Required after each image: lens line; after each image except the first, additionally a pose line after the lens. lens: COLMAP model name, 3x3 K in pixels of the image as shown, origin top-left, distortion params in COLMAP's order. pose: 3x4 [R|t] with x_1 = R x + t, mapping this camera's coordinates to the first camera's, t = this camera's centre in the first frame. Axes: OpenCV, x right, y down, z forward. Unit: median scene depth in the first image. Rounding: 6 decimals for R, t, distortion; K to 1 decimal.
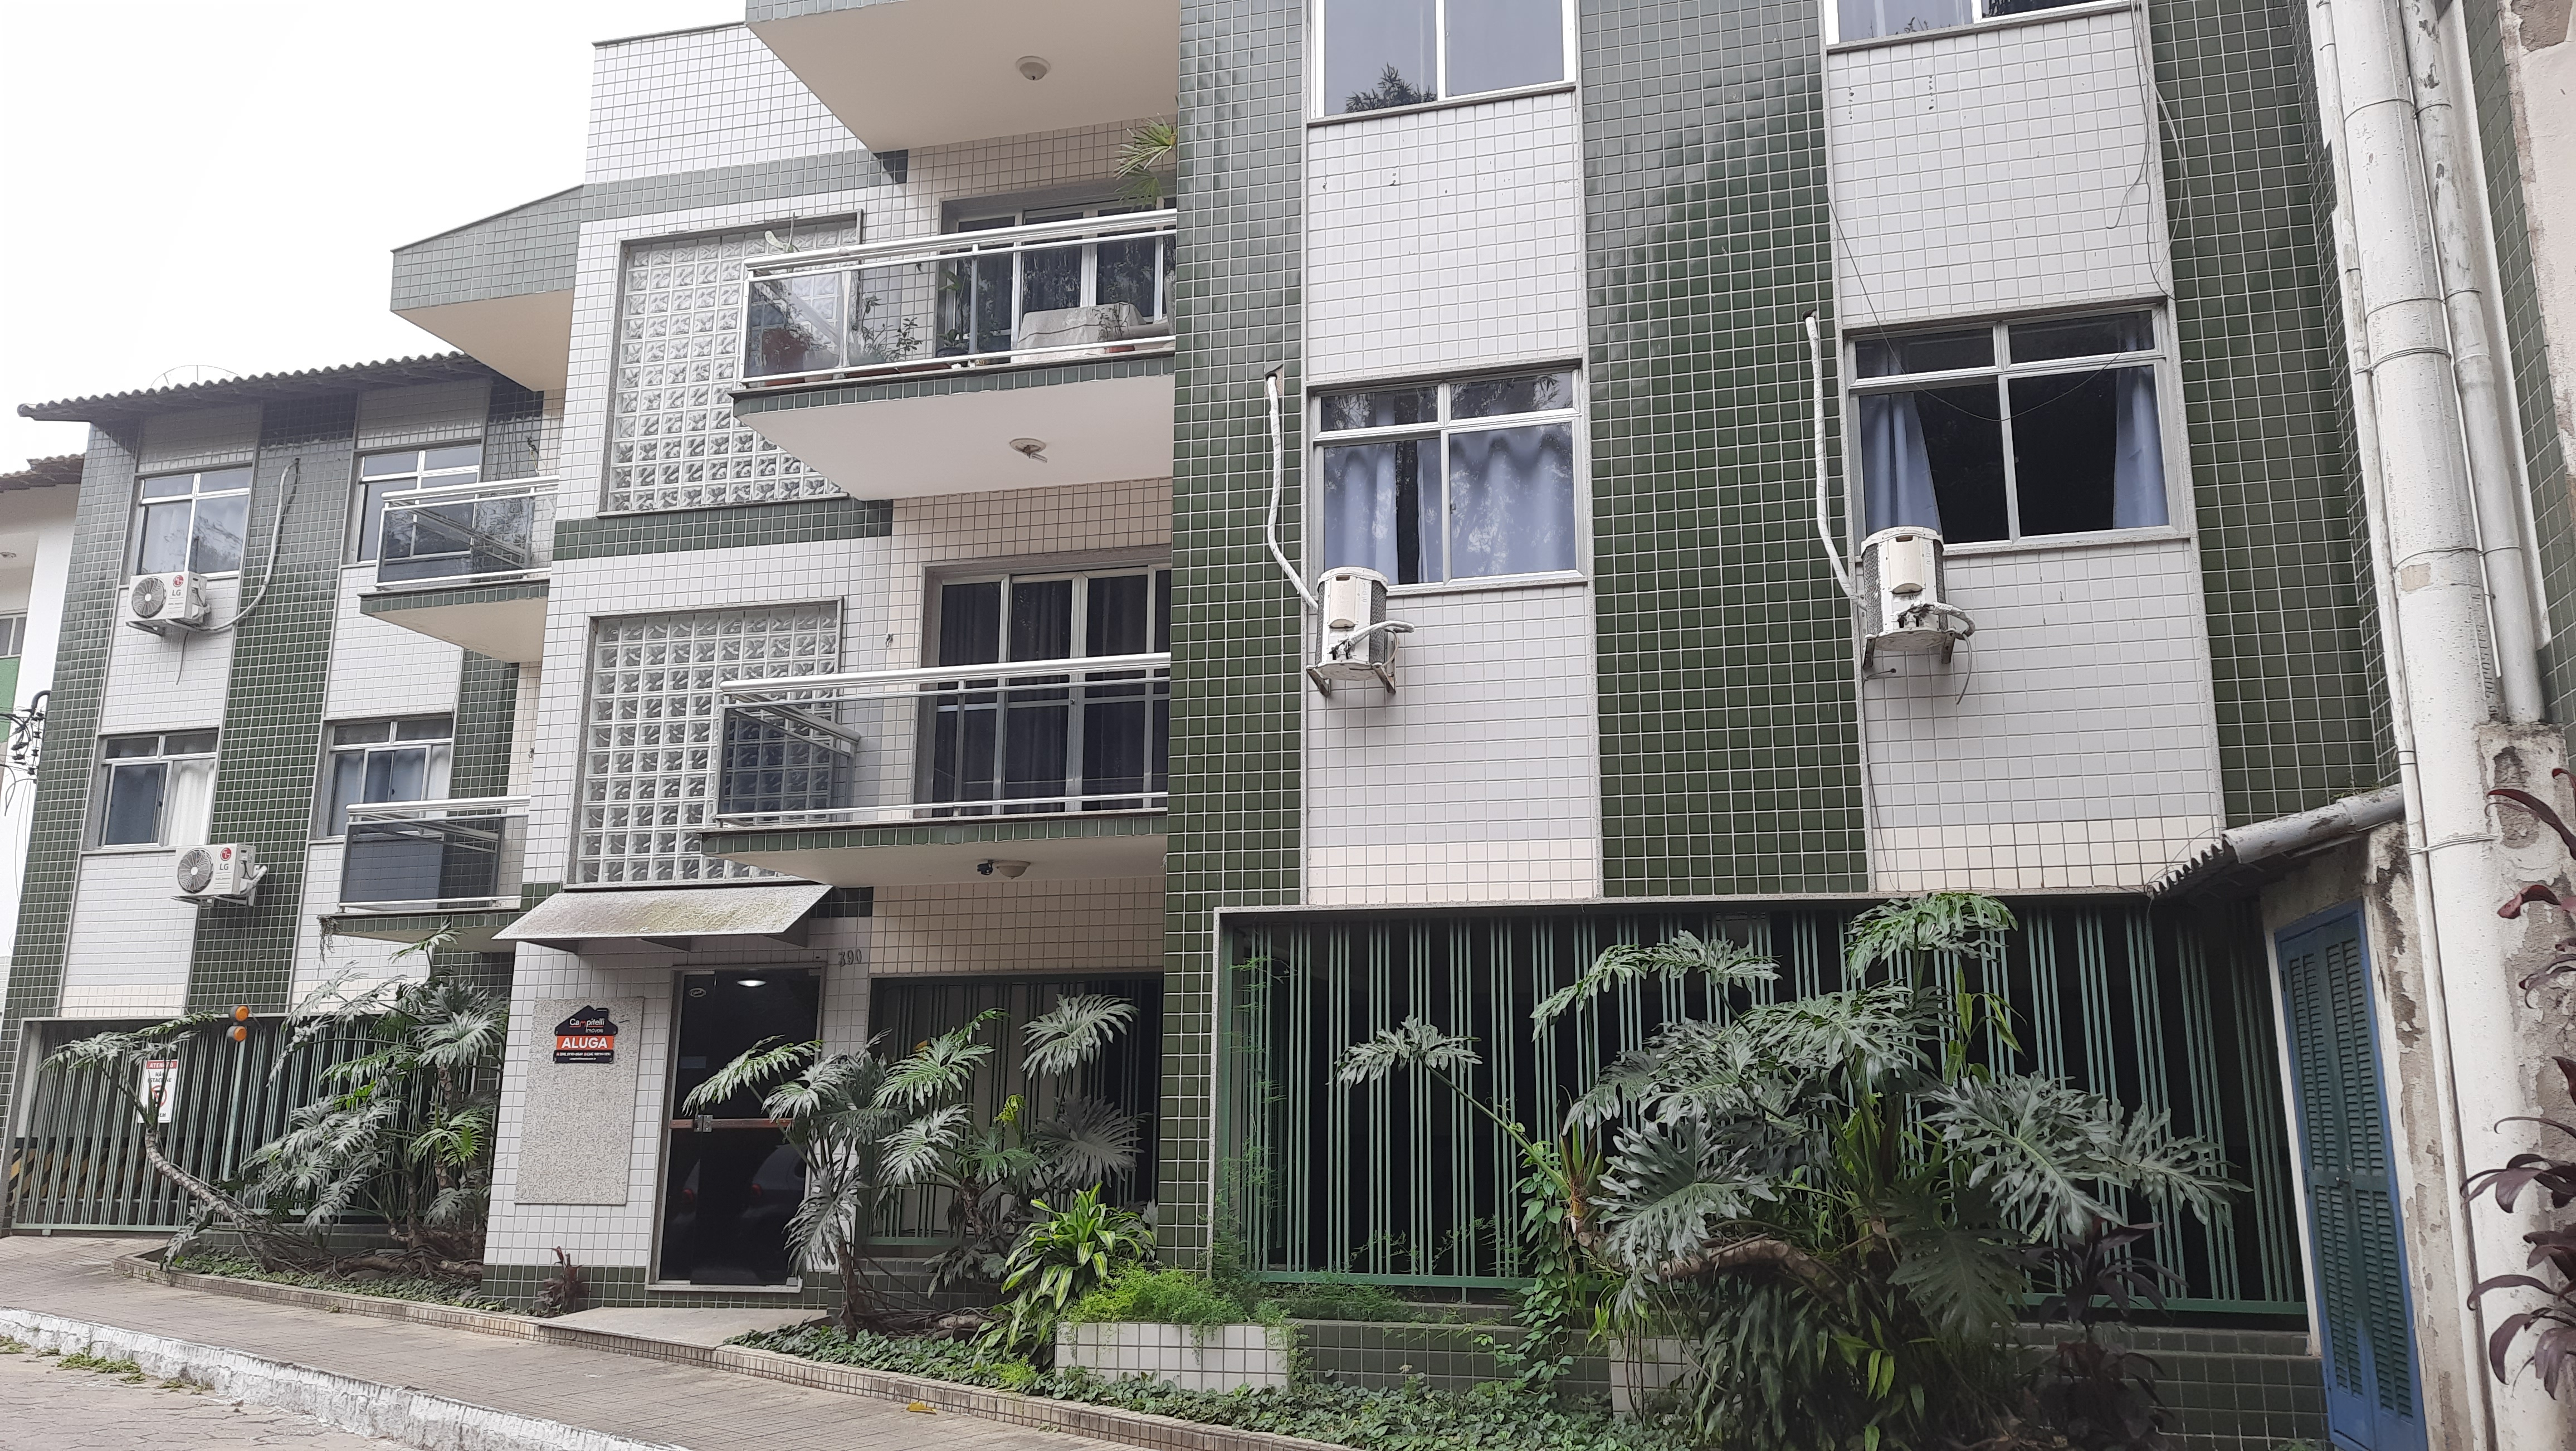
lens RADIAL K [[1832.0, 0, 1304.8], [0, 1832.0, 736.3], [0, 0, 1]] dist [0.068178, -0.048677]
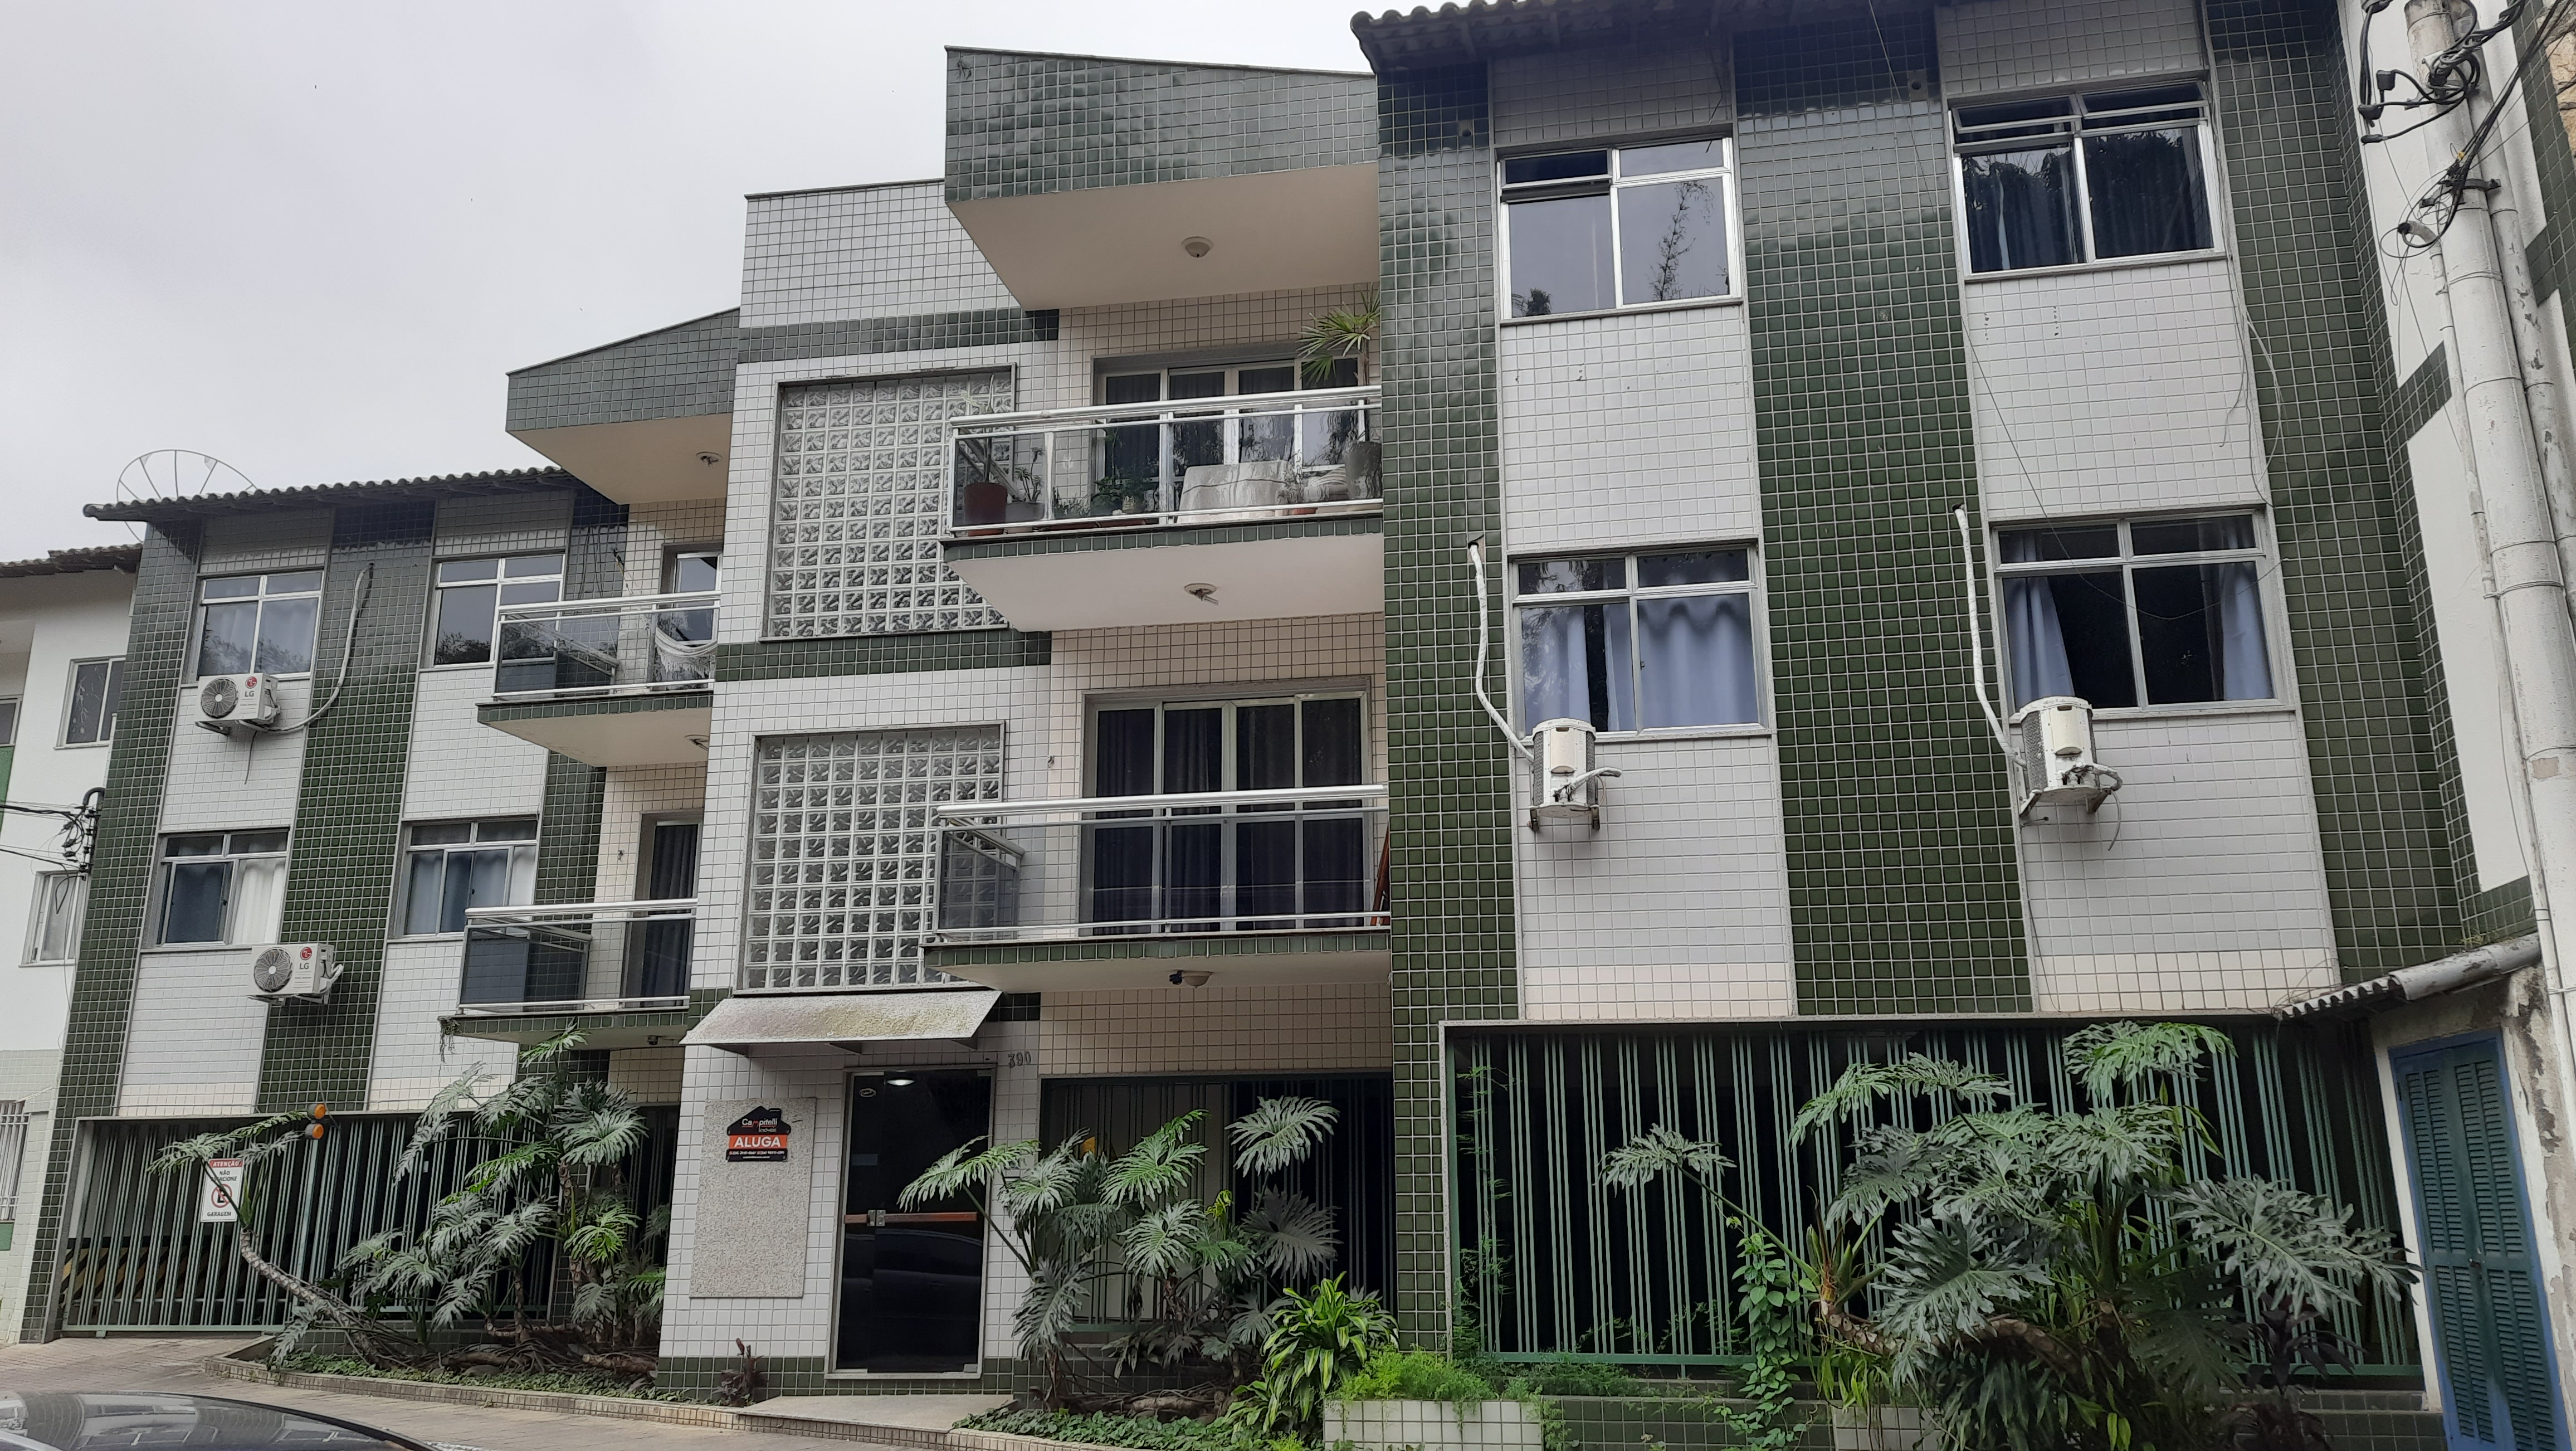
lens RADIAL K [[1832.0, 0, 1304.8], [0, 1832.0, 735.2], [0, 0, 1]] dist [0.068178, -0.048677]
pose [[0.996488, 0.010873, 0.083028, -0.206281], [-0.007578, 0.999175, -0.039902, -0.032444], [-0.083393, 0.039133, 0.995748, -0.103153]]
